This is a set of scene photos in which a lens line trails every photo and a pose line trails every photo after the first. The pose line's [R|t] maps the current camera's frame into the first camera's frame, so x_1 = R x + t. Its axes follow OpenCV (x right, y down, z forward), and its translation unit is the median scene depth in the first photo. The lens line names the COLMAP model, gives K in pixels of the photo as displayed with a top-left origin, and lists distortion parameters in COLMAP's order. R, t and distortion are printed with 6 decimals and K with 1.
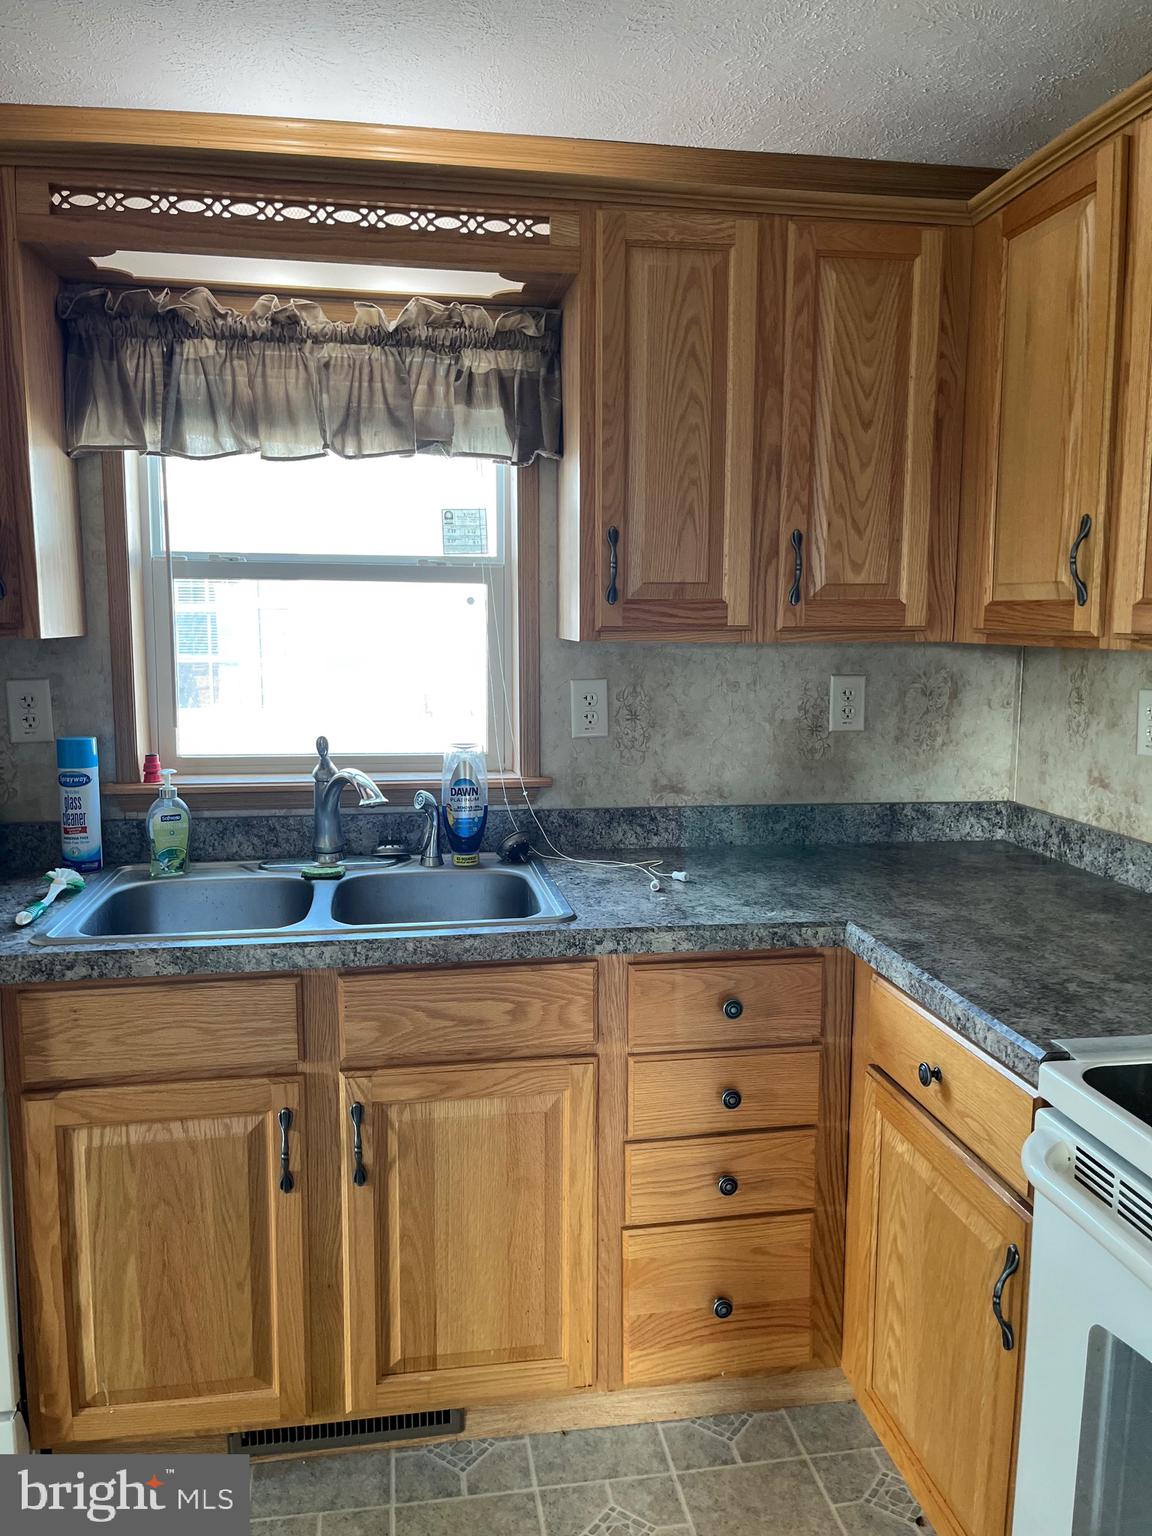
lens RADIAL K [[1167.8, 0, 577.3], [0, 1167.8, 764.5], [0, 0, 1]] dist [0.059990, -0.073860]
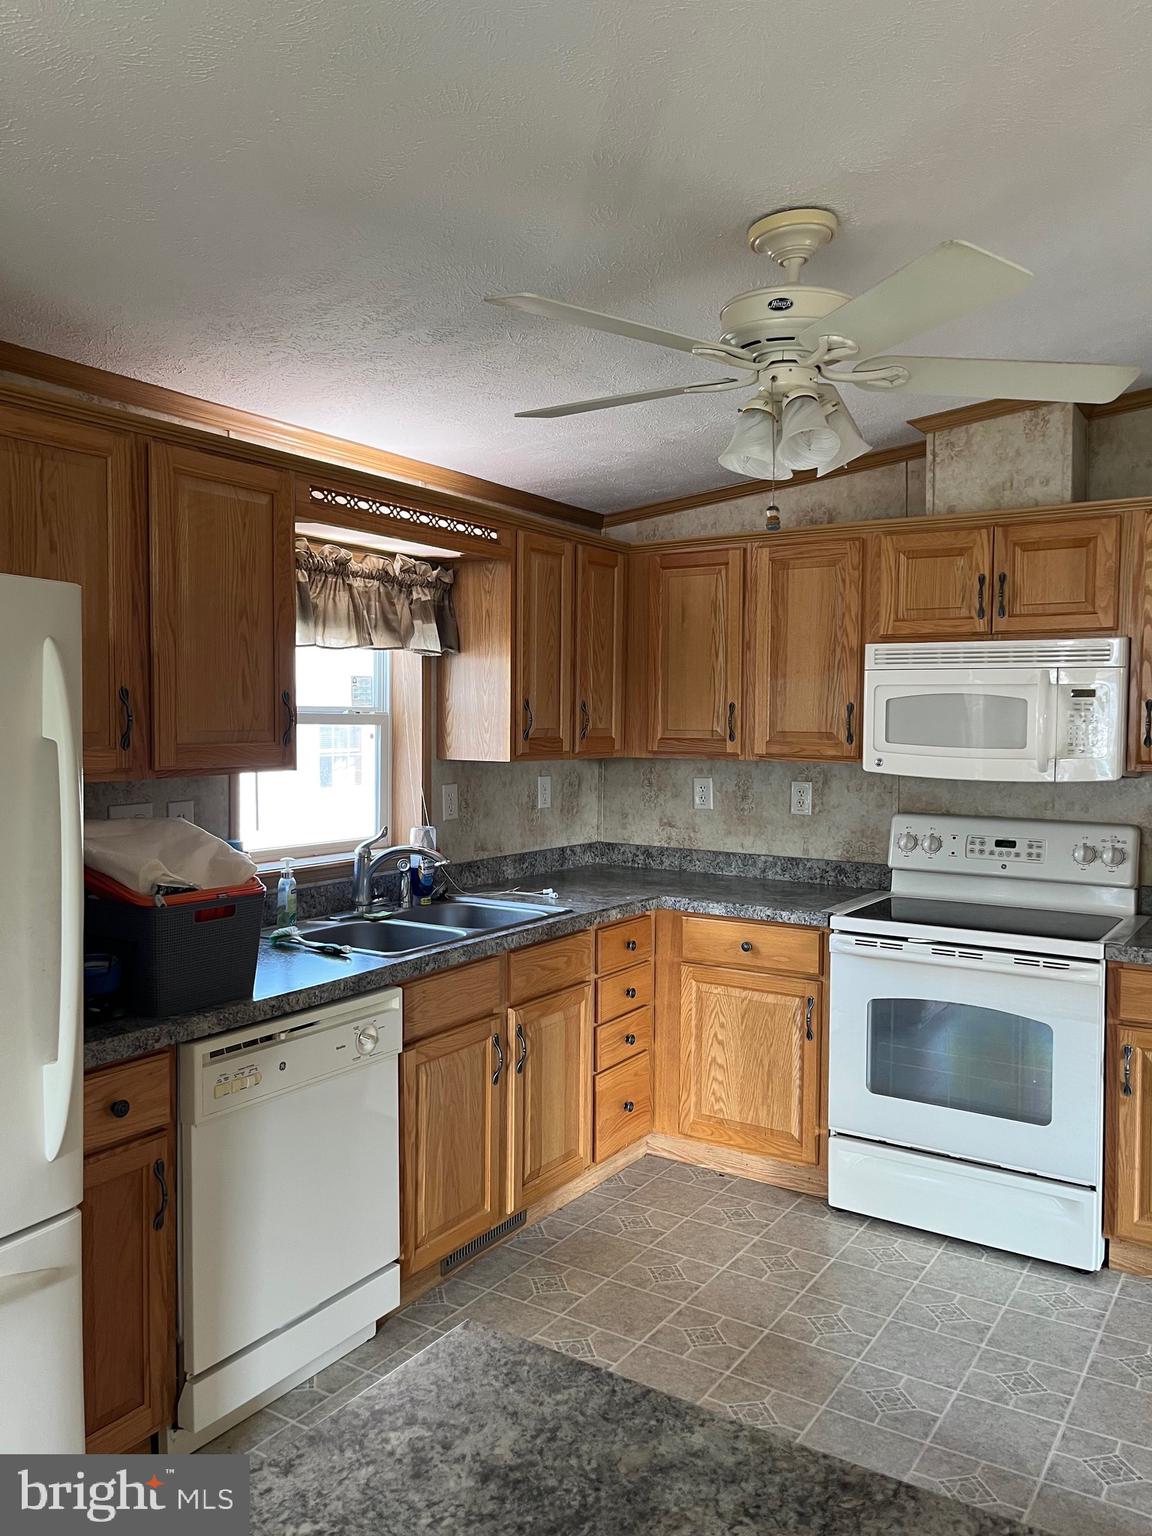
lens RADIAL K [[1167.8, 0, 566.9], [0, 1167.8, 761.0], [0, 0, 1]] dist [0.059990, -0.073860]
pose [[0.674185, -0.026402, 0.738091, -1.199651], [0.088992, 0.994984, -0.045695, -0.018005], [-0.733182, 0.096491, 0.673152, -0.237356]]
